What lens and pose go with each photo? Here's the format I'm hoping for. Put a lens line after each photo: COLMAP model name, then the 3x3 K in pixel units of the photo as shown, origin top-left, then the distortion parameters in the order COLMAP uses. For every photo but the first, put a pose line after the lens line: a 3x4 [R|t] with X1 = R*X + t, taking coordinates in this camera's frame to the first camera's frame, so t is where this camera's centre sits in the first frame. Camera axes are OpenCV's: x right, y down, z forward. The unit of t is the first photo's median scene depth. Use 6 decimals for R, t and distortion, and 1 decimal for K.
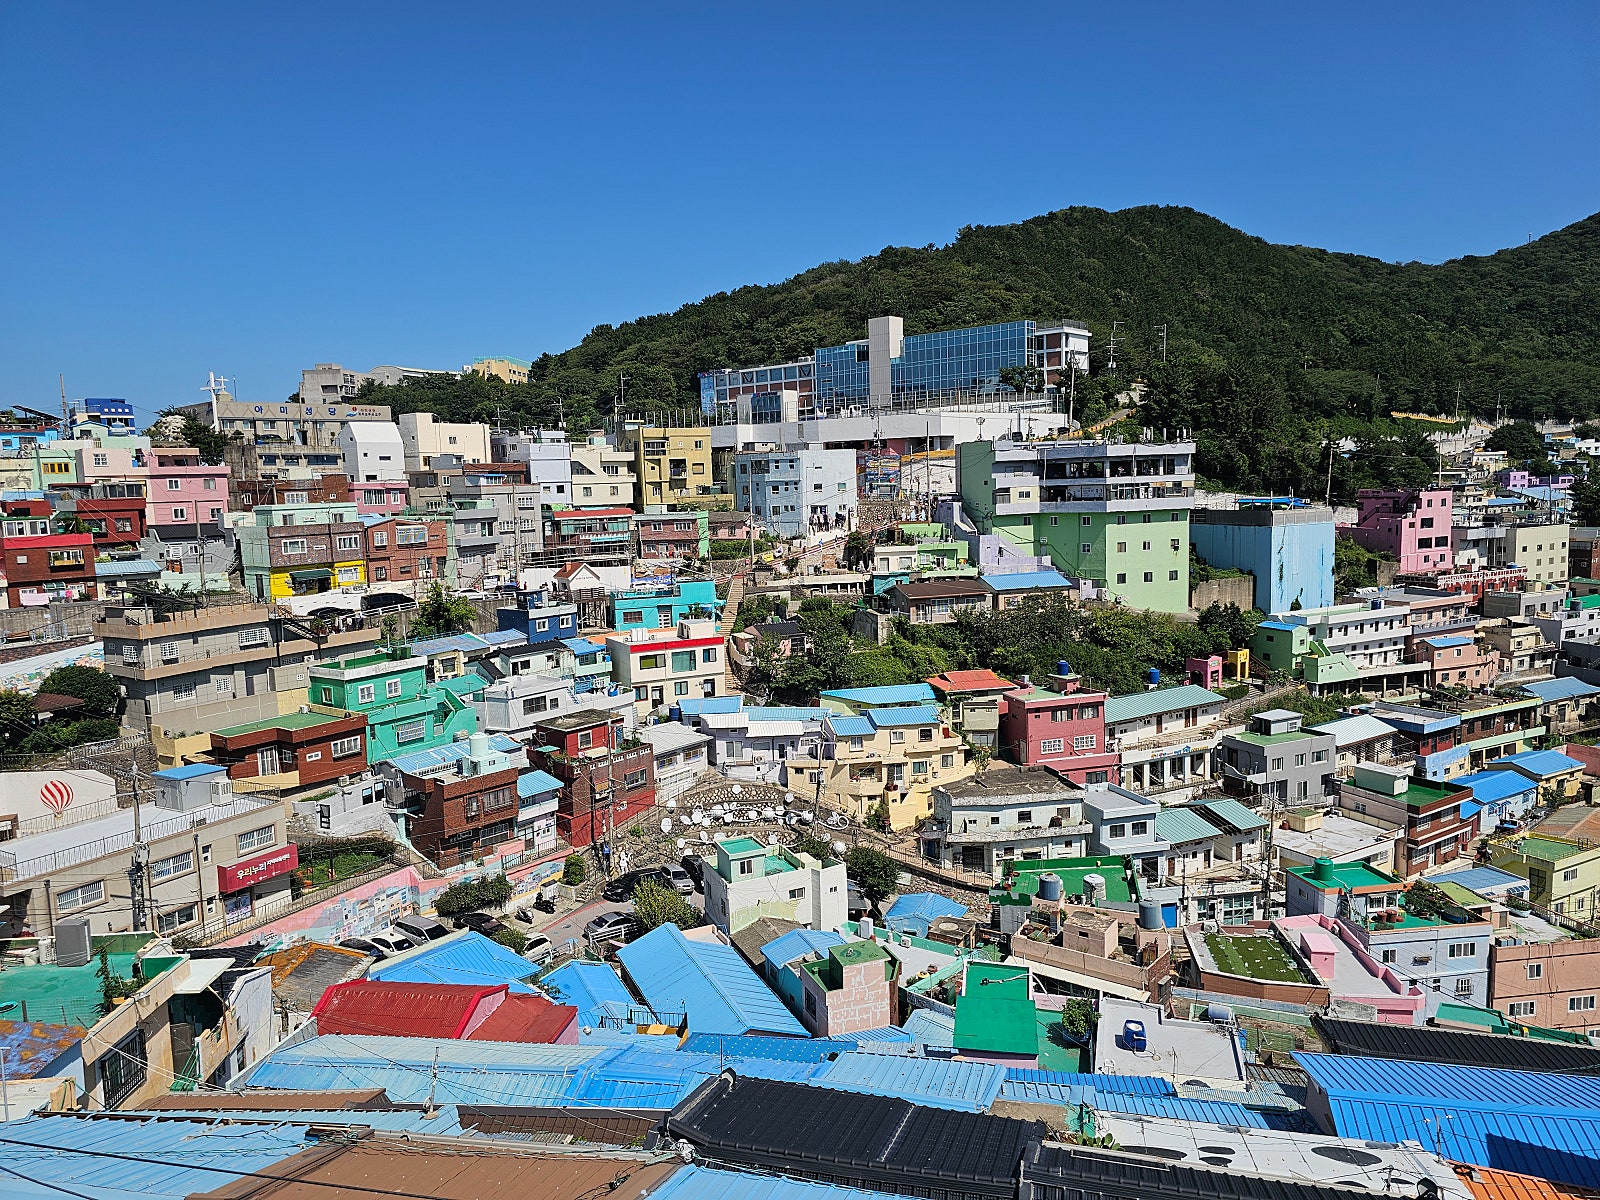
lens RADIAL K [[1087.4, 0, 793.7], [0, 1087.4, 597.8], [0, 0, 1]] dist [0.084220, -0.075005]
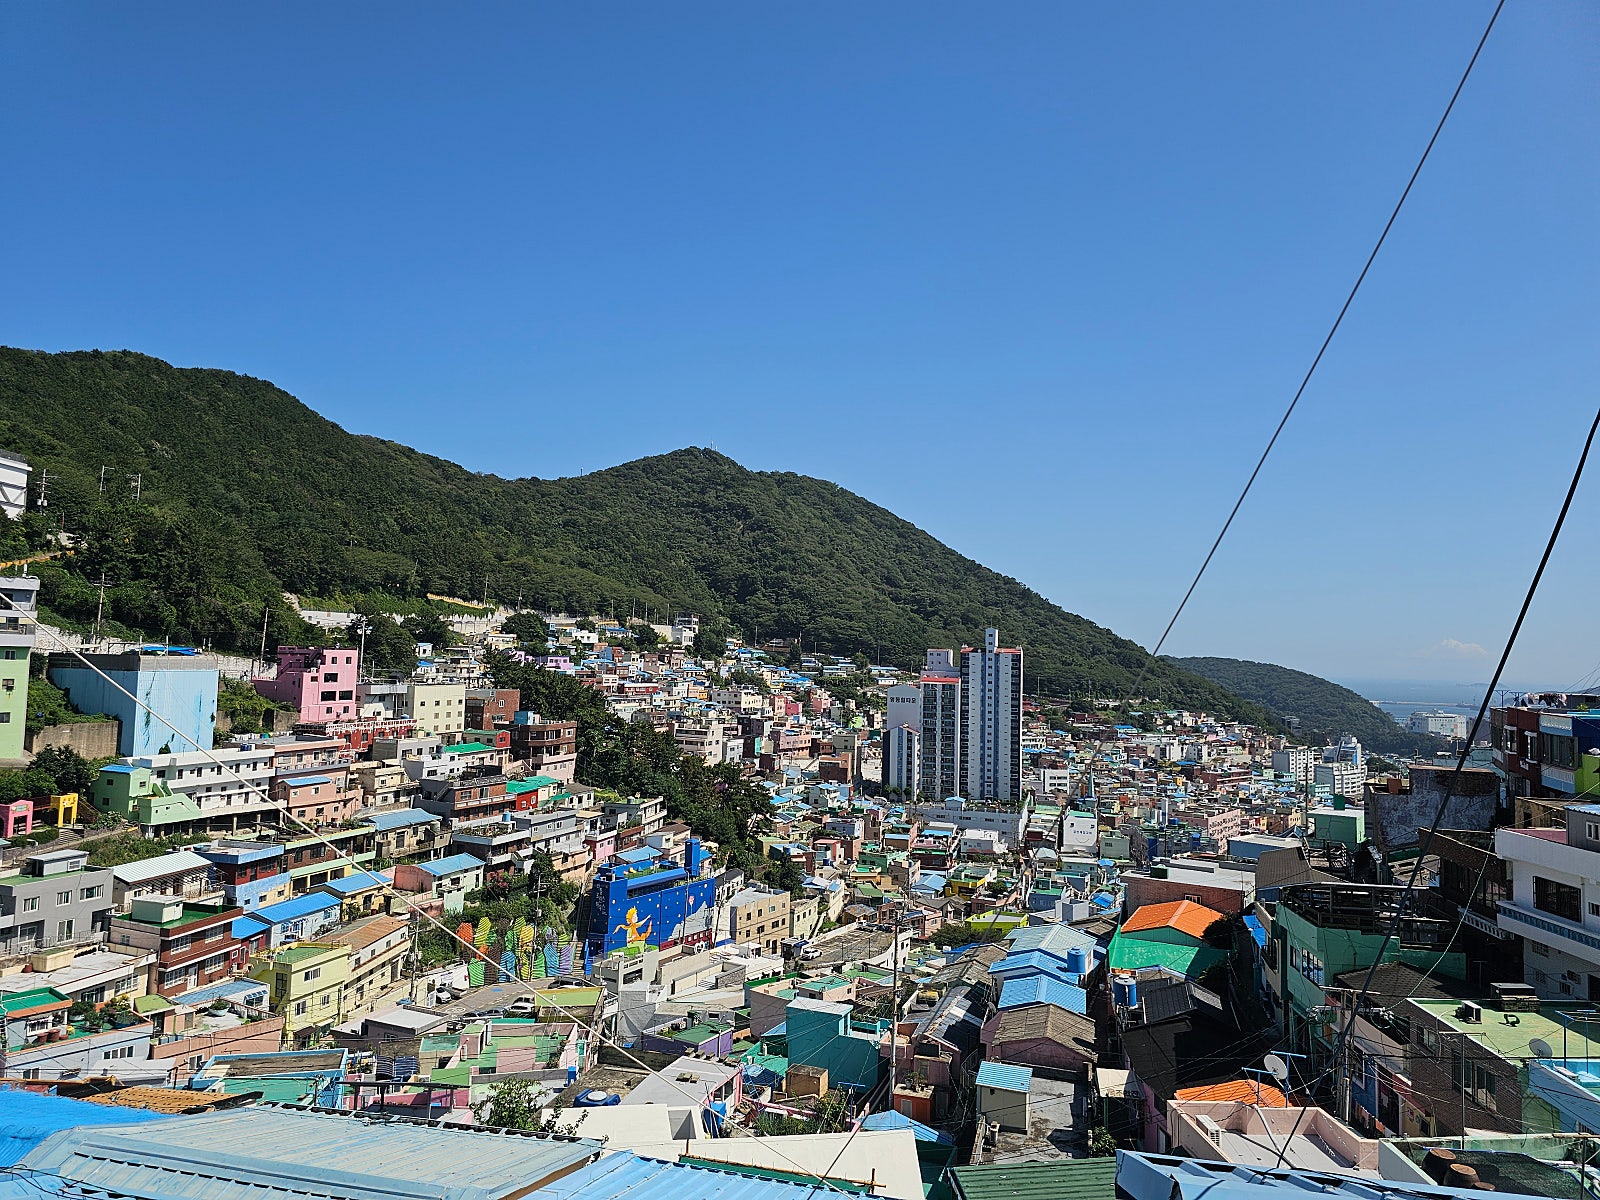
lens RADIAL K [[1087.4, 0, 793.7], [0, 1087.4, 597.8], [0, 0, 1]] dist [0.084220, -0.075005]
pose [[0.741634, 0.084723, 0.665433, 0.192418], [0.024547, 0.987900, -0.153138, 0.037642], [-0.670356, 0.129906, 0.730580, -0.143233]]
